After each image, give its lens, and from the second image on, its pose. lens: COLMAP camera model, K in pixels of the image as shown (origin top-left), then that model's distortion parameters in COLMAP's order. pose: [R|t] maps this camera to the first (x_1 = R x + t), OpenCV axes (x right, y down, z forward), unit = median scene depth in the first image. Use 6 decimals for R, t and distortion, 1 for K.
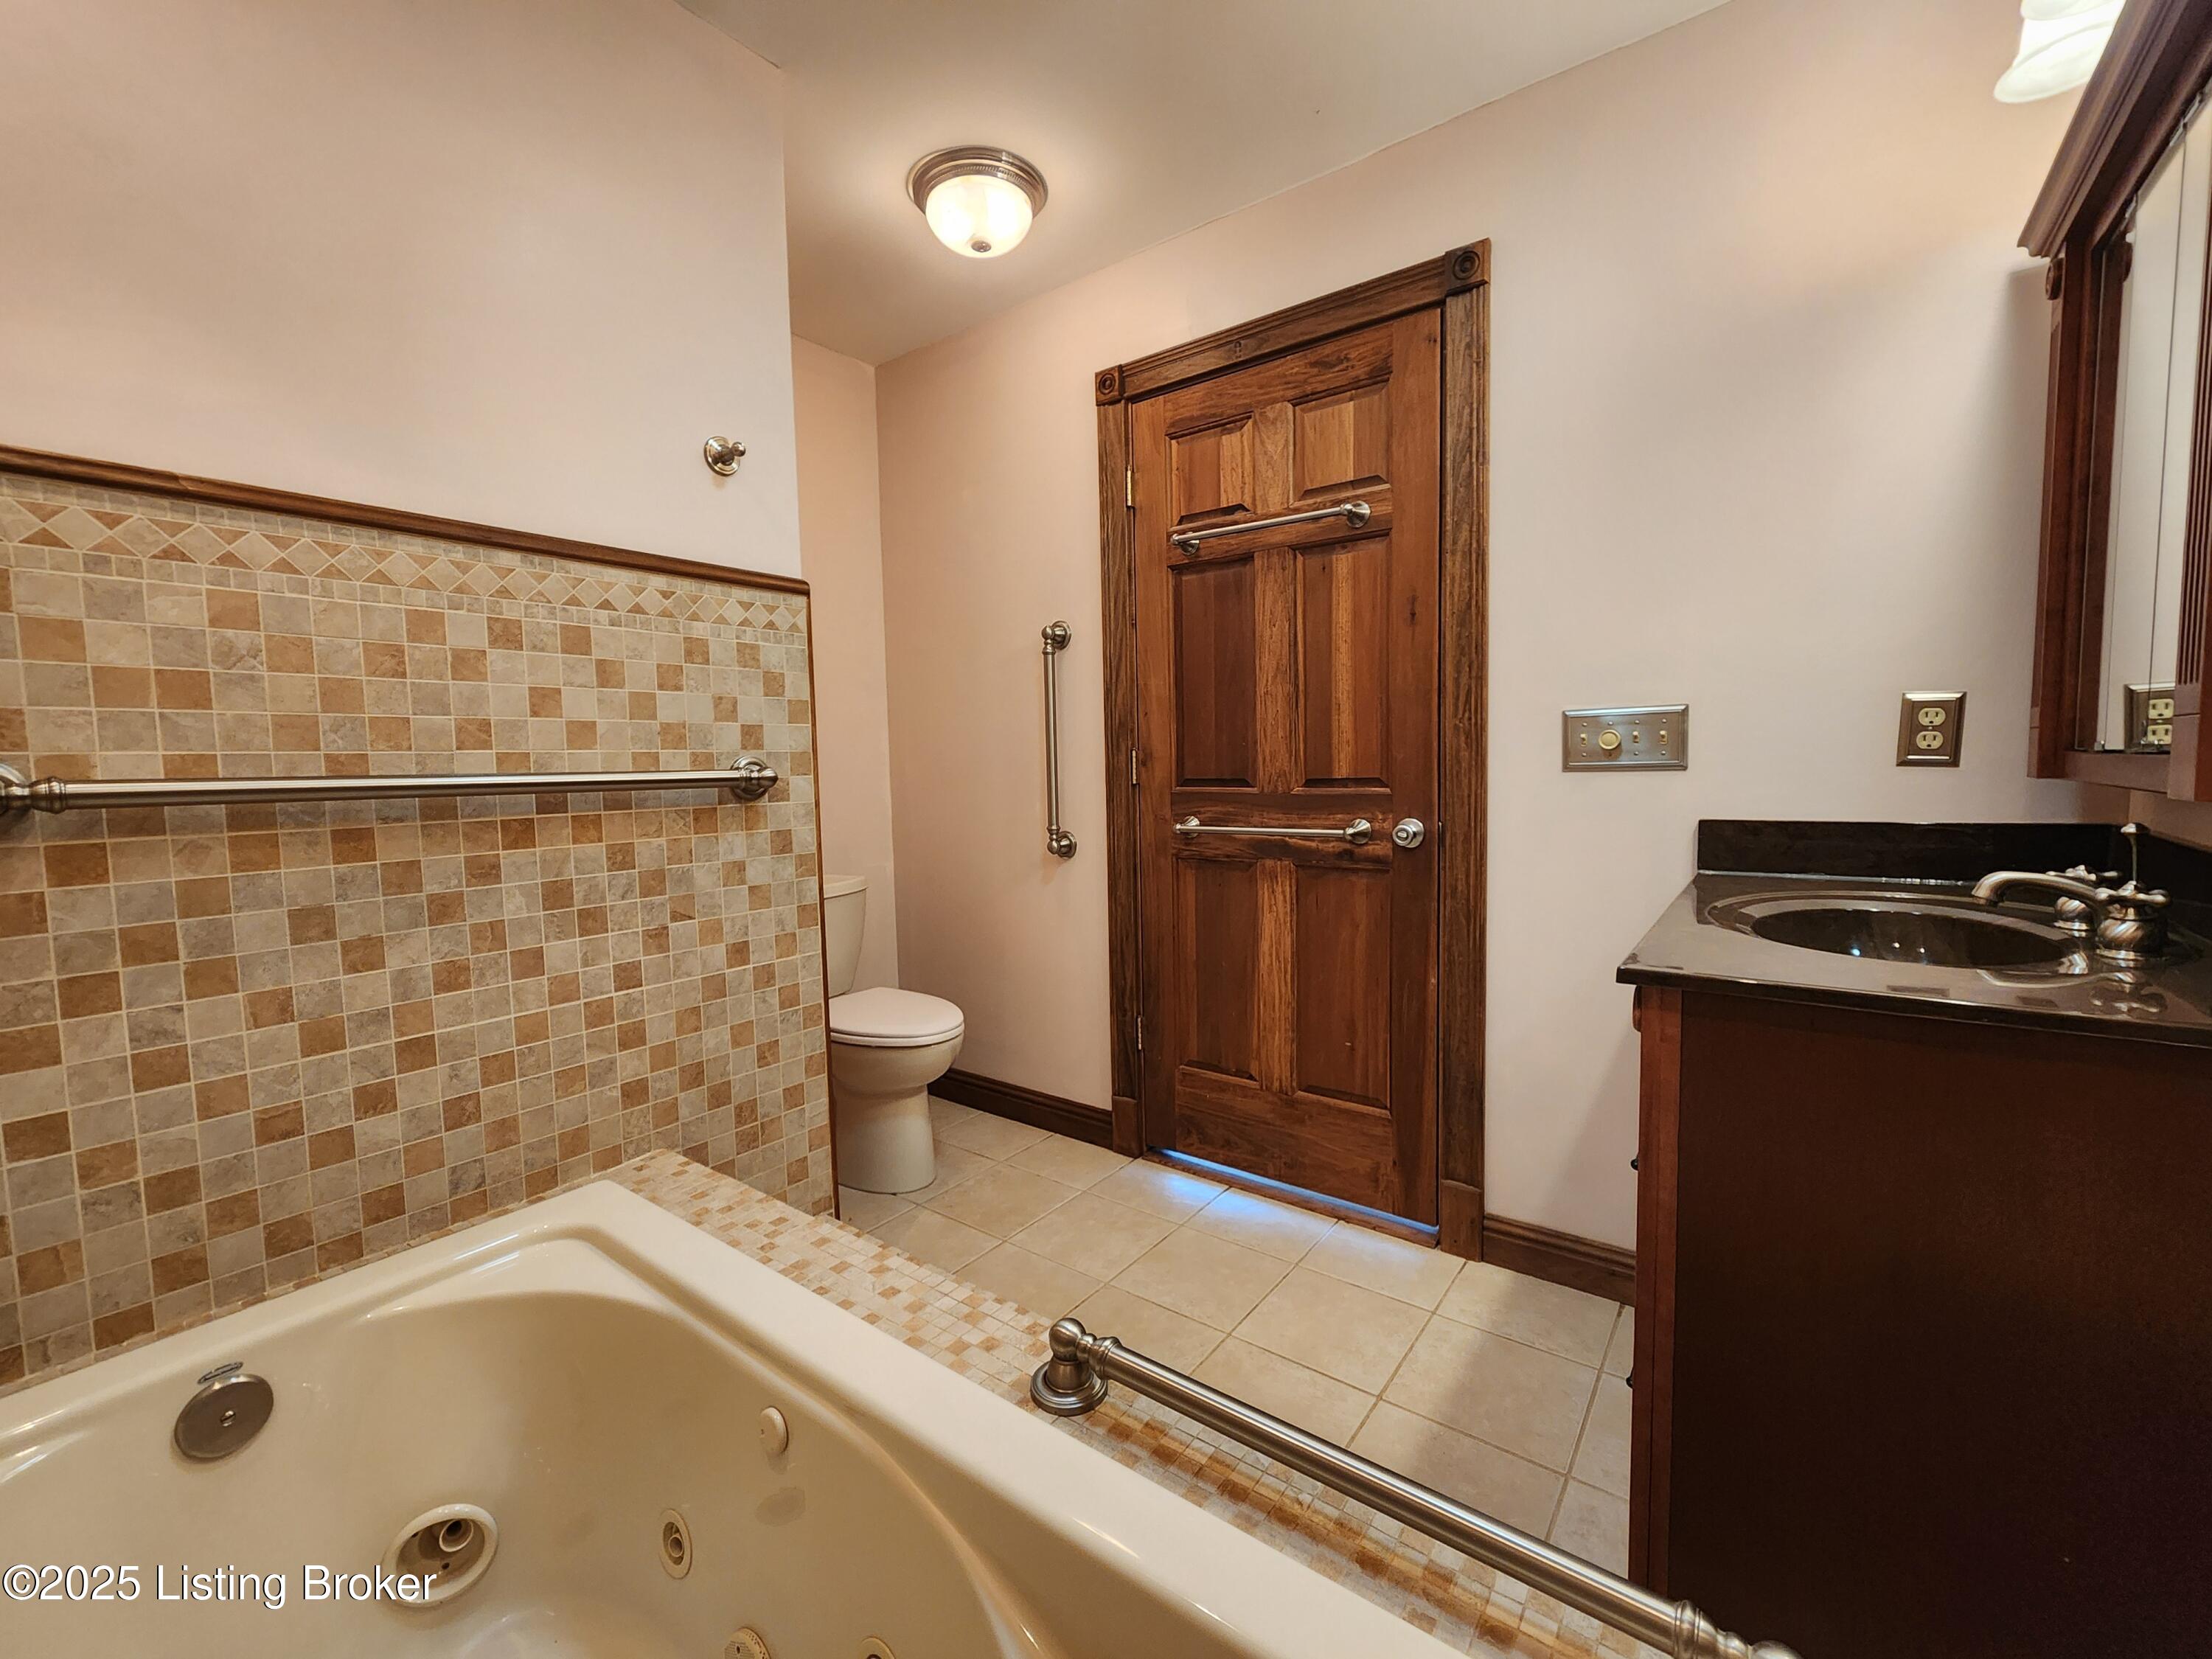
lens RADIAL K [[908.4, 0, 1103.7], [0, 908.4, 830.8], [0, 0, 1]] dist [-0.002450, 0.000587]
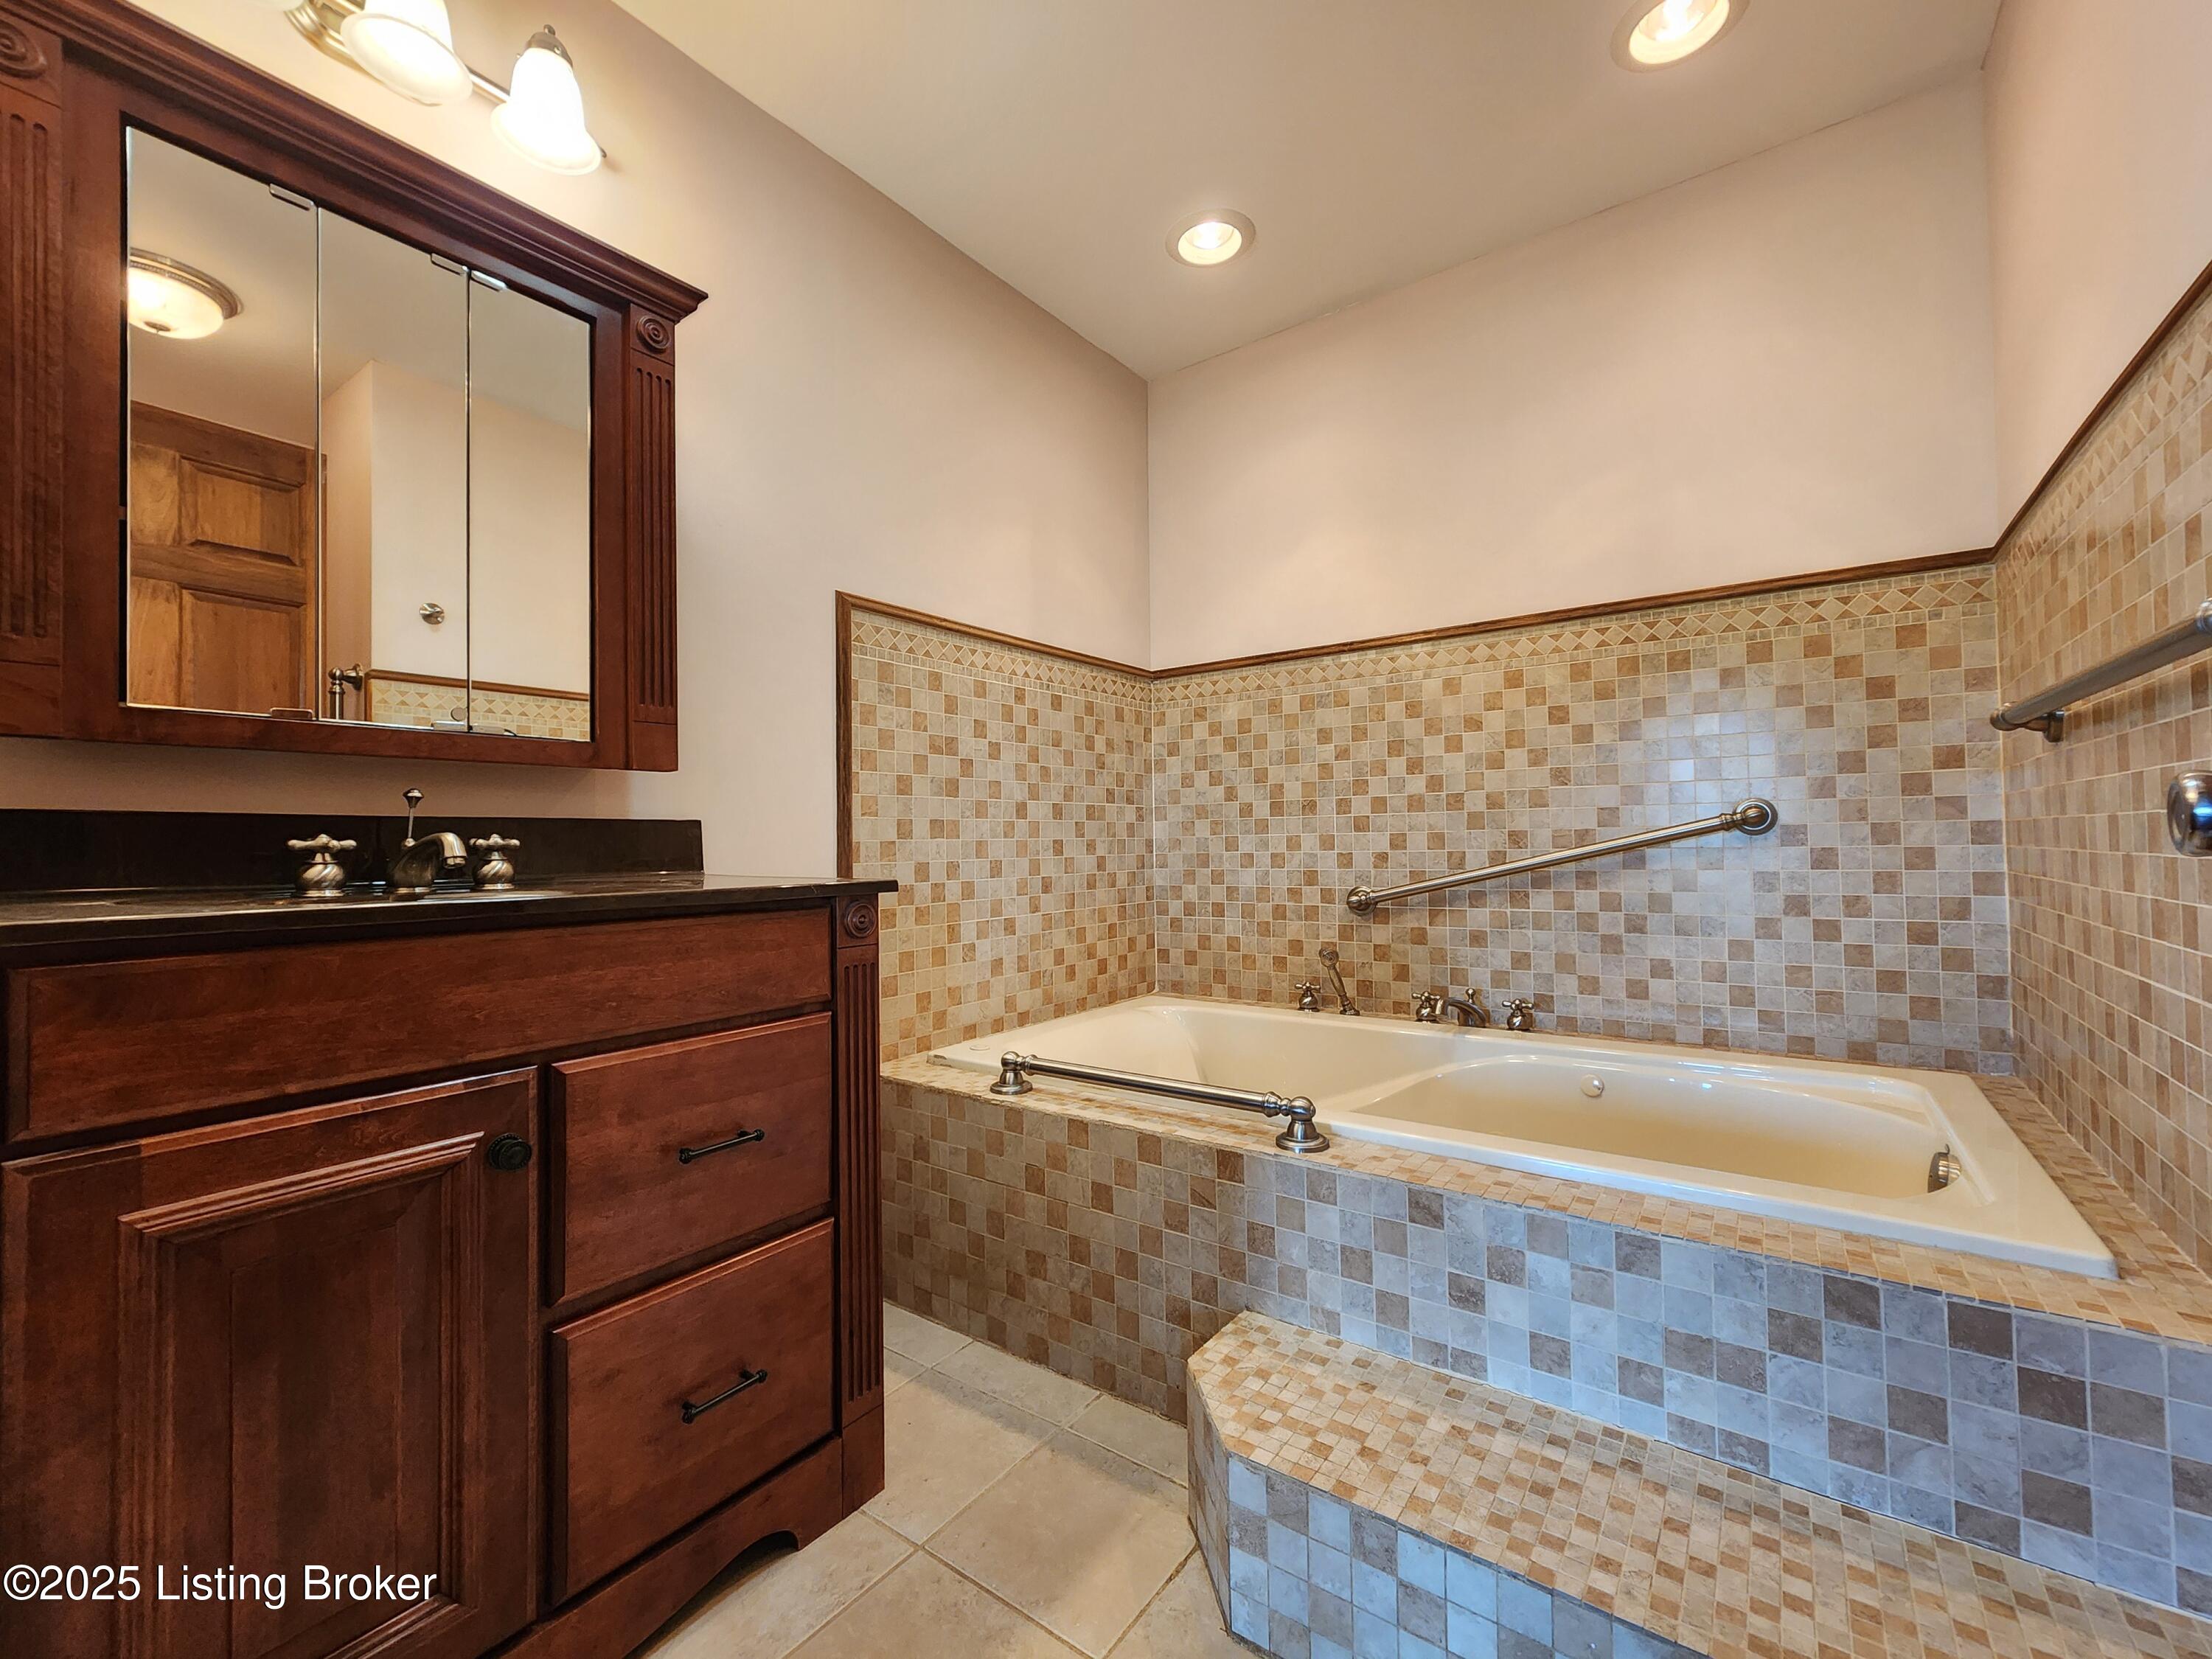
lens RADIAL K [[908.4, 0, 1108.9], [0, 908.4, 834.0], [0, 0, 1]] dist [-0.002450, 0.000587]
pose [[-0.999572, 0.026199, -0.013034, 0.222678], [0.025346, 0.997766, 0.061814, 0.017324], [0.014625, 0.061457, -0.998003, 1.952771]]
